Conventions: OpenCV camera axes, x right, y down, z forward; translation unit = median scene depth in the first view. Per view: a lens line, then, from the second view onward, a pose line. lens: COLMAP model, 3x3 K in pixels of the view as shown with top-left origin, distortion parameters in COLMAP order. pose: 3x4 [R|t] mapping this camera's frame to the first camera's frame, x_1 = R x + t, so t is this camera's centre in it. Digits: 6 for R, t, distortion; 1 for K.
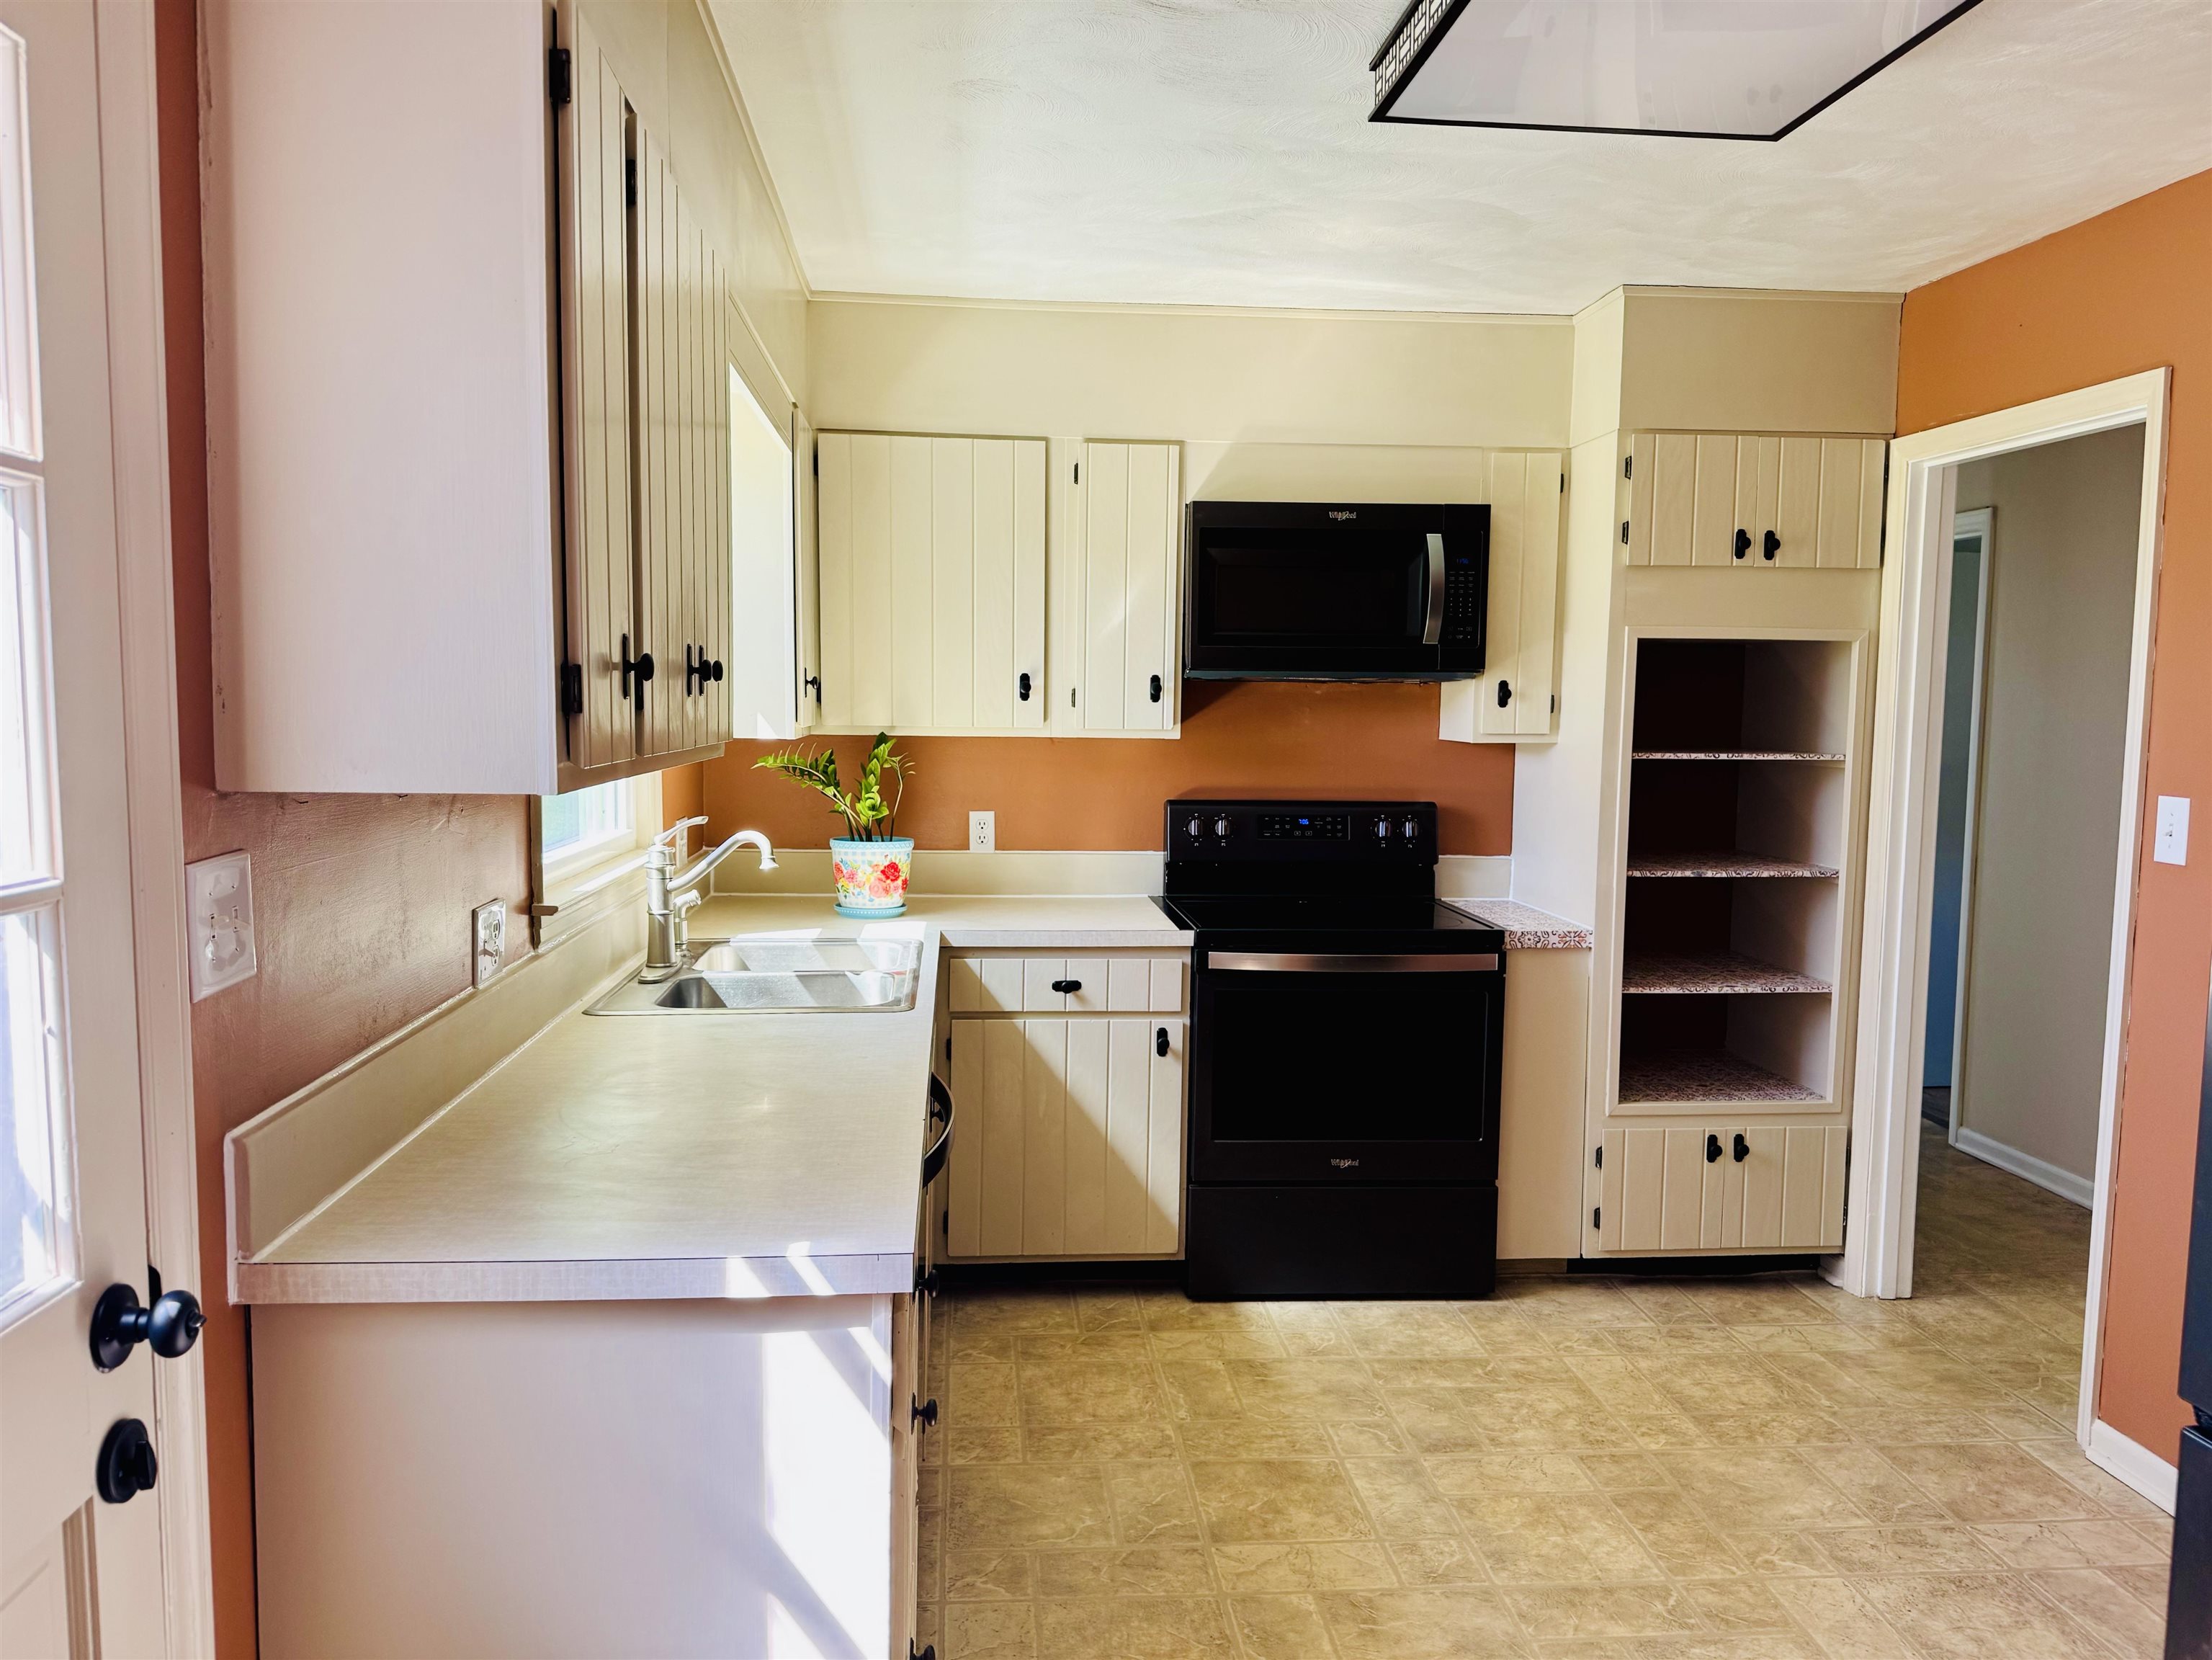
lens RADIAL K [[1571.5, 0, 1106.0], [0, 1571.5, 830.0], [0, 0, 1]] dist [0.002717, -0.007565]
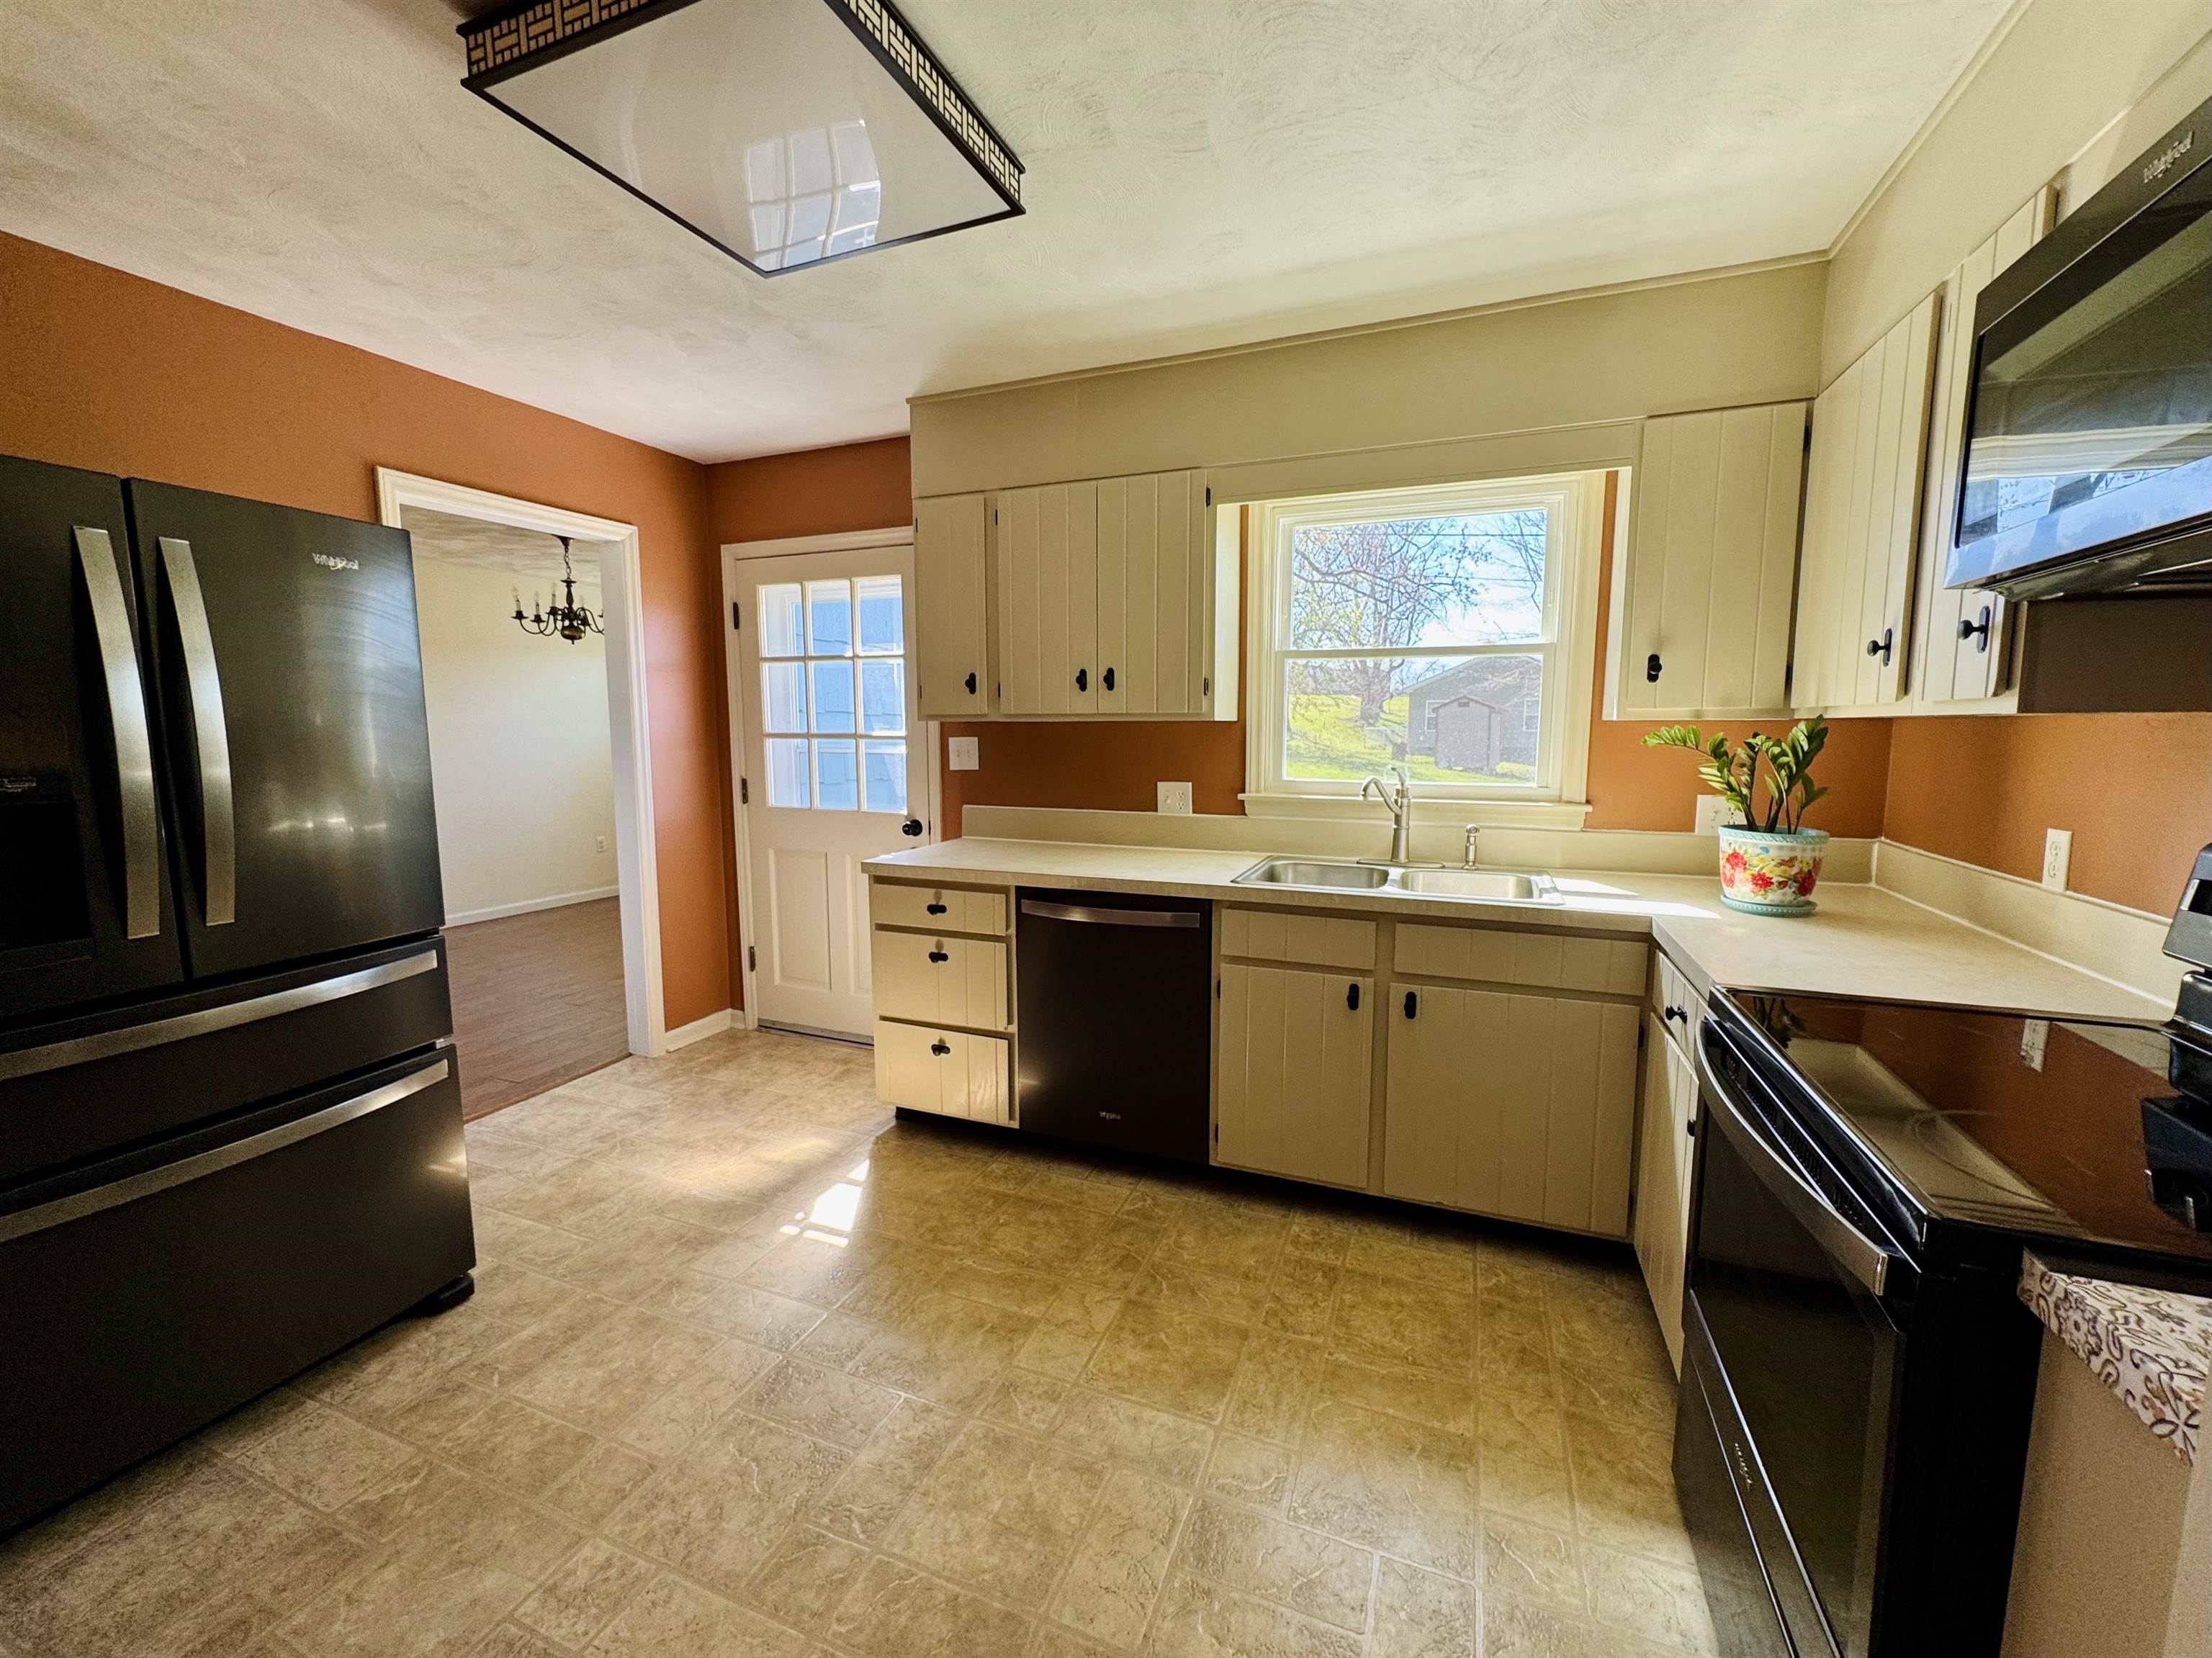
lens RADIAL K [[888.0, 0, 1106.0], [0, 888.0, 829.0], [0, 0, 1]] dist [0.000487, -0.000671]
pose [[-0.450669, 0.092025, -0.887935, 0.683969], [-0.081438, 0.986286, 0.143552, -0.051472], [0.888969, 0.137006, -0.436994, 1.200438]]
